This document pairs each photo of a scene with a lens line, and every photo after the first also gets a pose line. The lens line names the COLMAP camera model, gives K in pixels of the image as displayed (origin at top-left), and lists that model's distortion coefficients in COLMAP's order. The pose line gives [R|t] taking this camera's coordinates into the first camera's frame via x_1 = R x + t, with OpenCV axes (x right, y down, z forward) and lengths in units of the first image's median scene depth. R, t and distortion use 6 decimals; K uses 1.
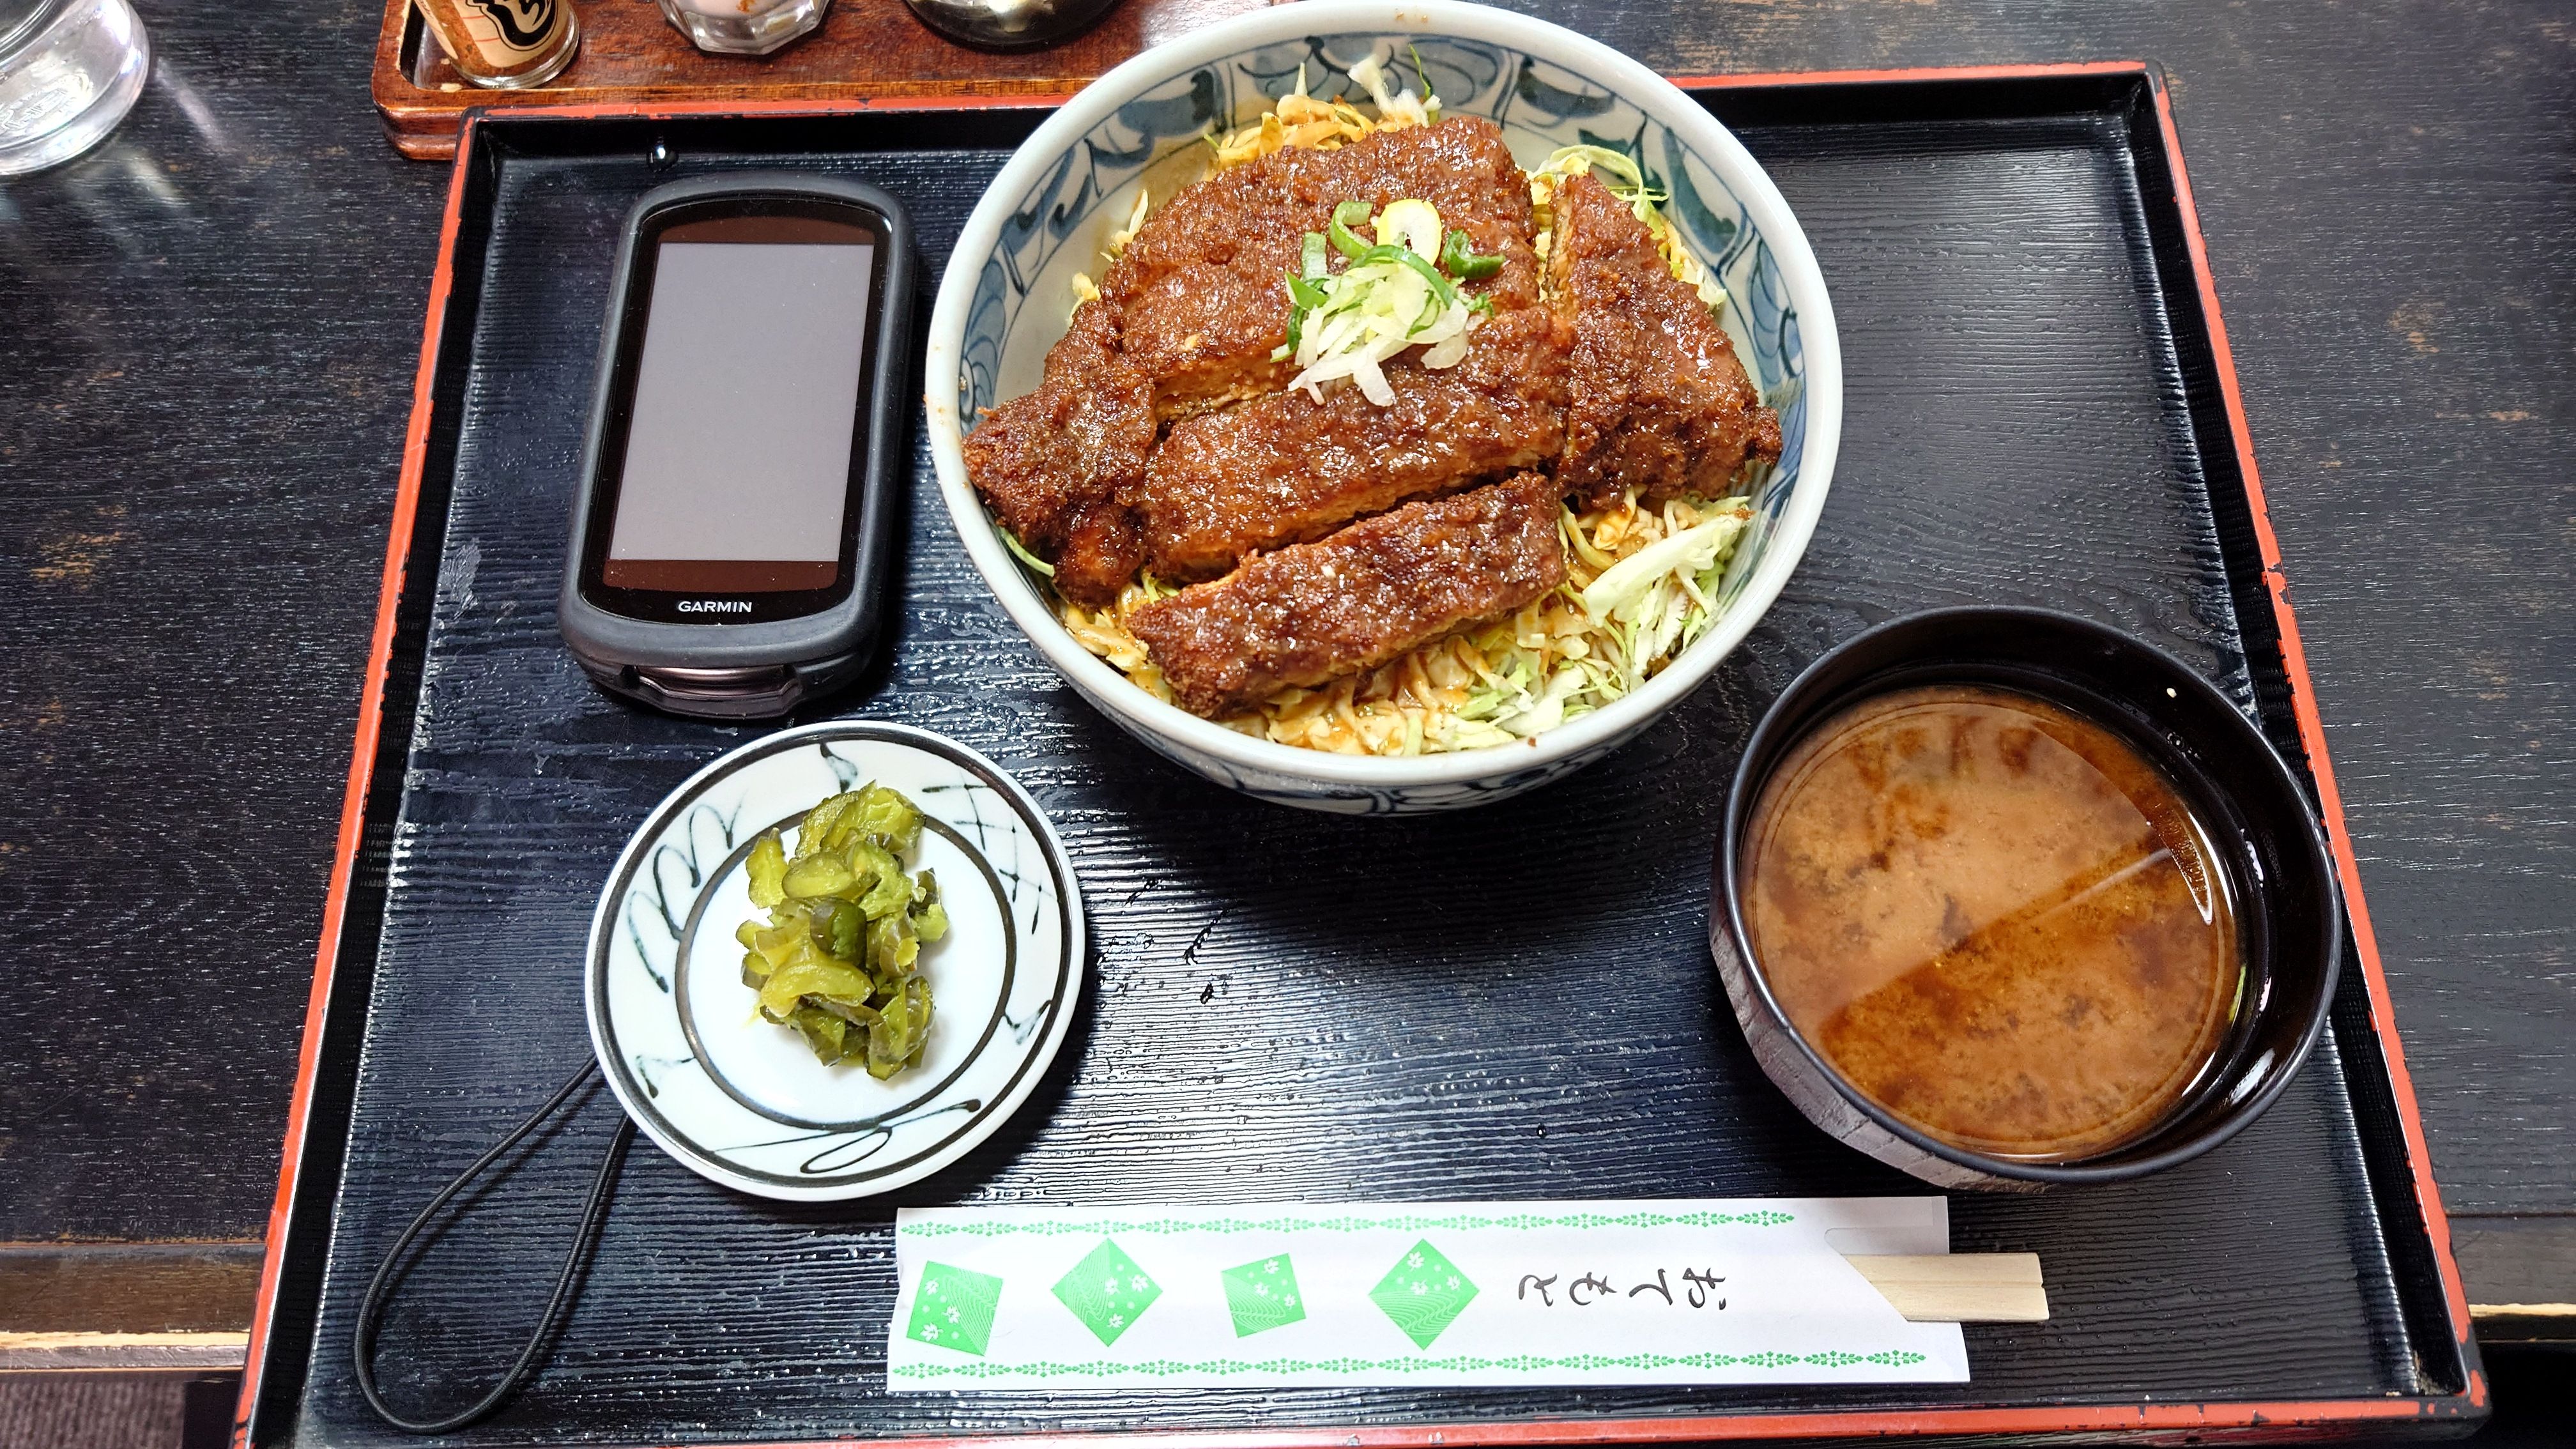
lens RADIAL K [[1990.2, 0, 1308.7], [0, 1990.2, 726.3], [0, 0, 1]] dist [-0.003902, -0.003065]
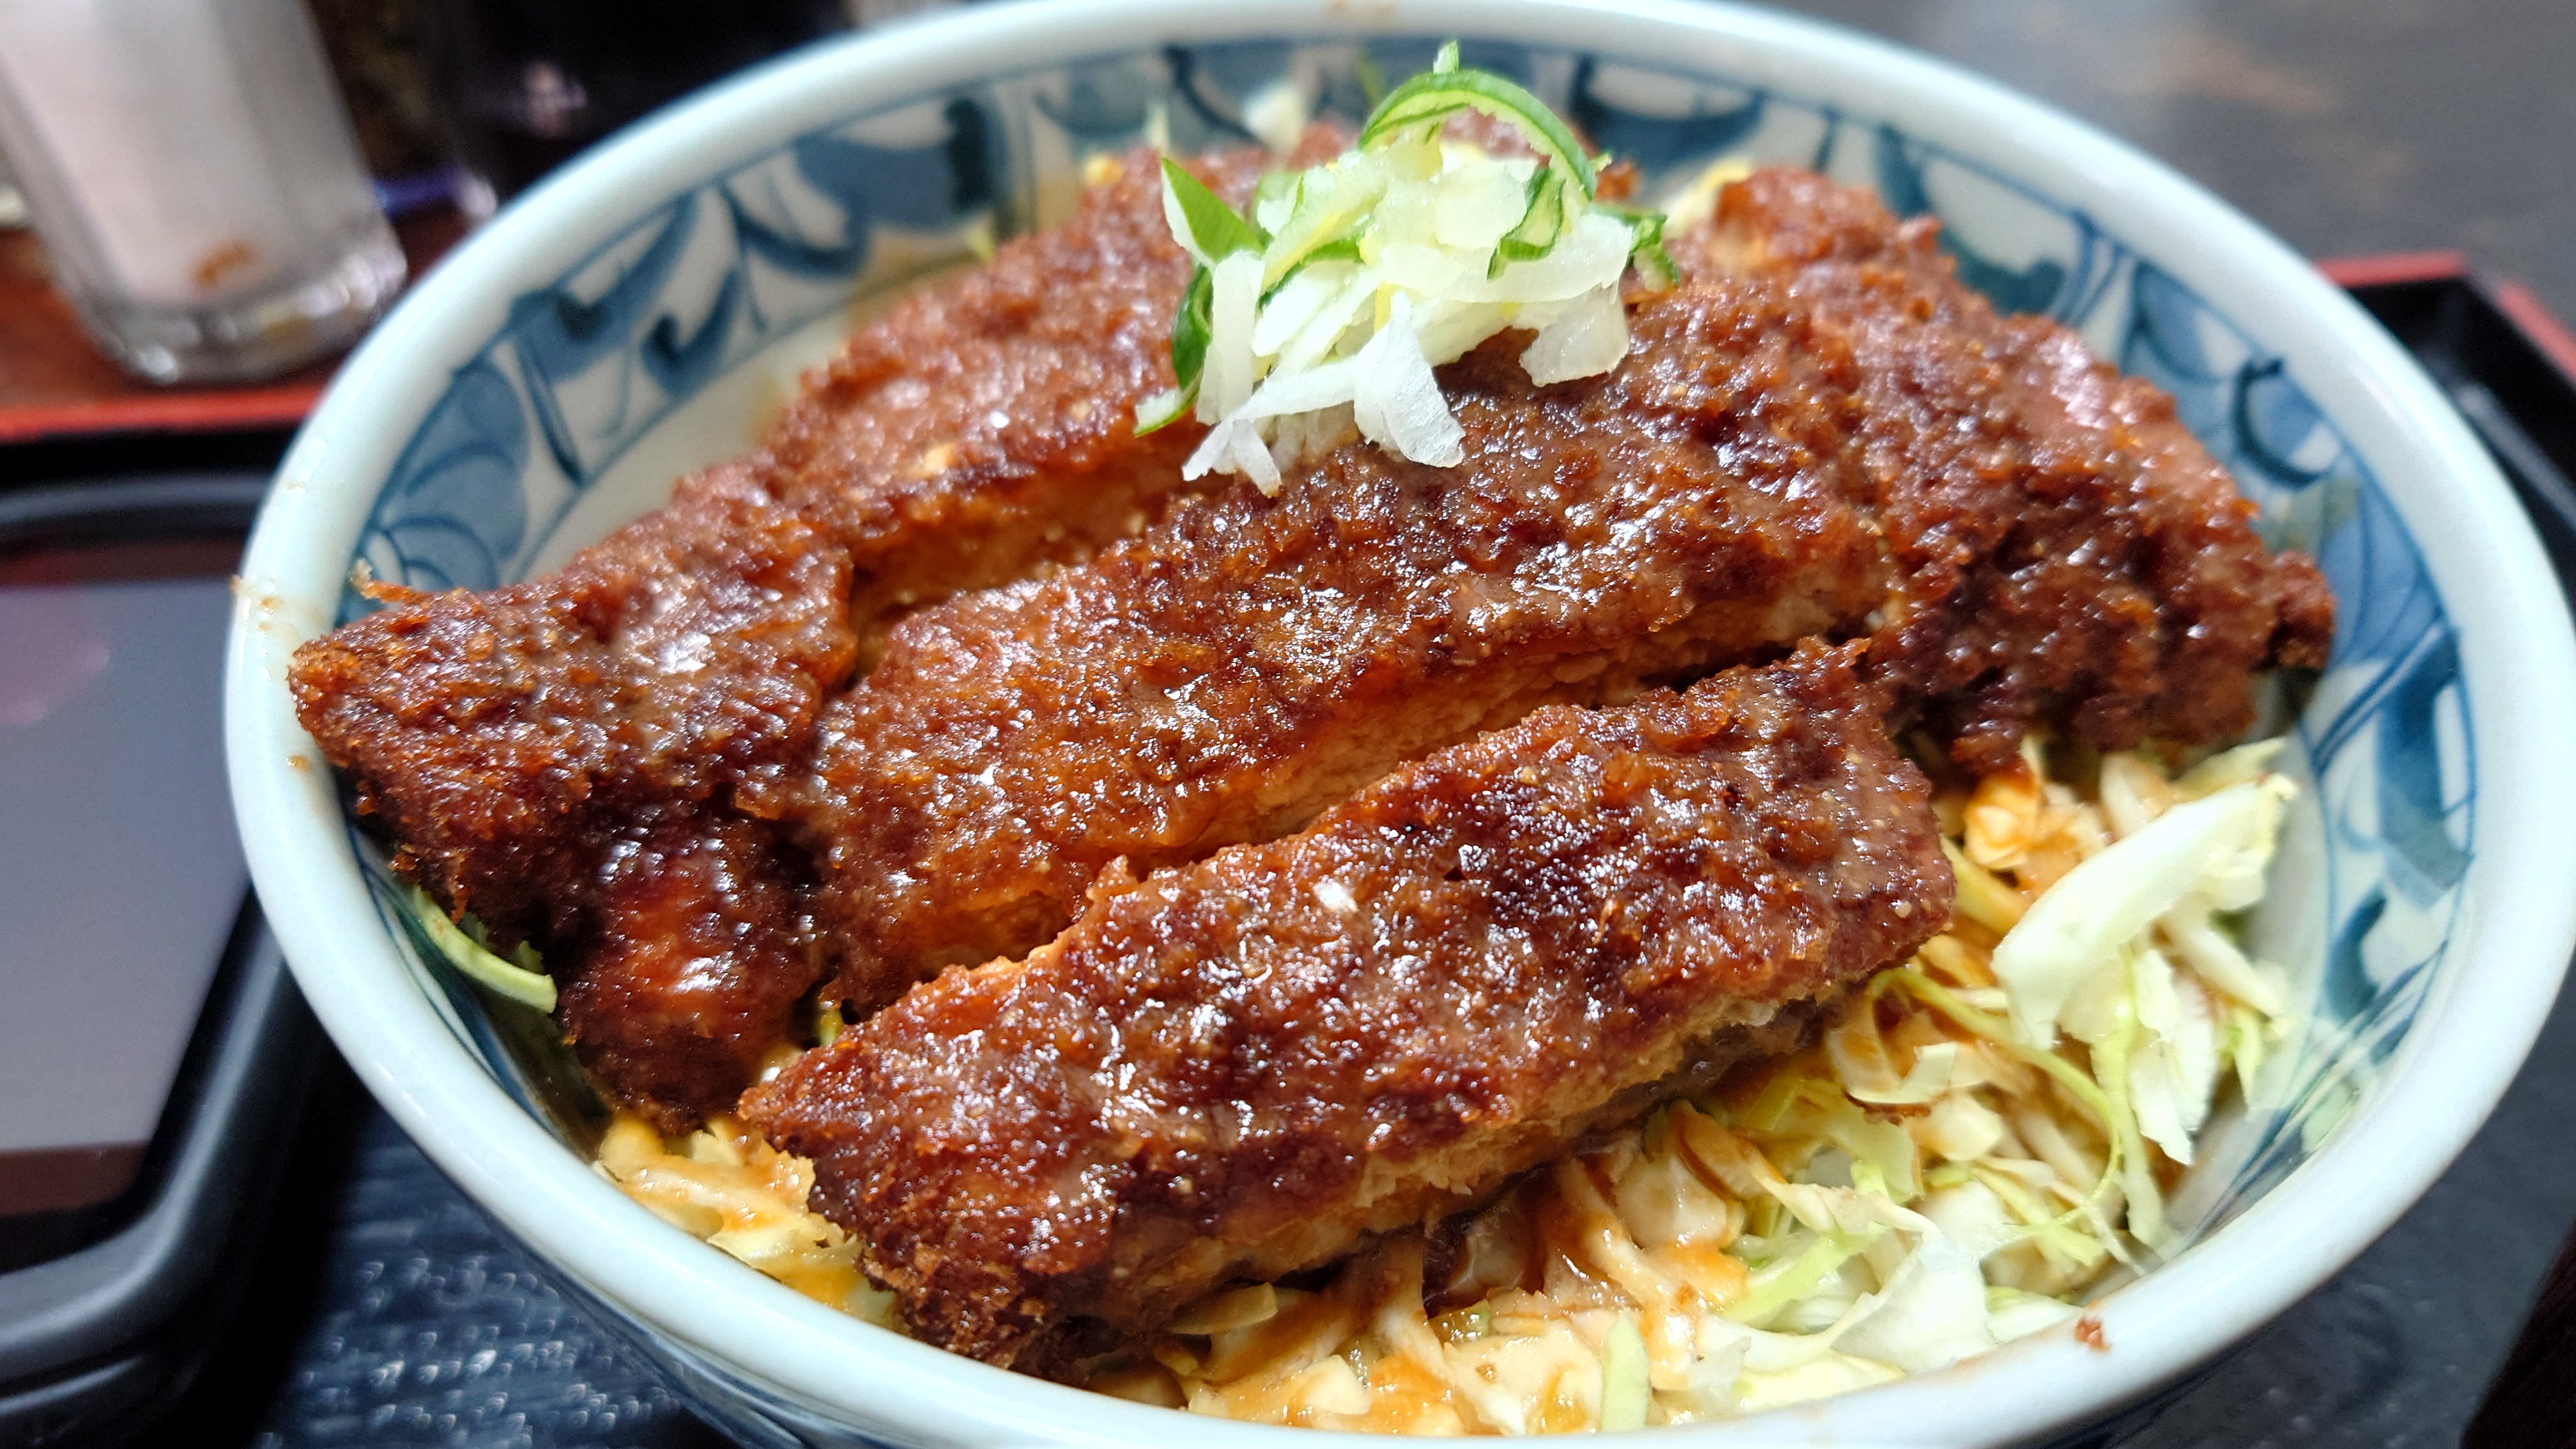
lens RADIAL K [[1990.2, 0, 1308.7], [0, 1990.2, 726.3], [0, 0, 1]] dist [-0.003902, -0.003065]
pose [[0.993963, -0.054804, 0.095048, -0.025195], [0.087375, 0.919342, -0.383634, 0.026061], [-0.066357, 0.389623, 0.918581, 0.650420]]
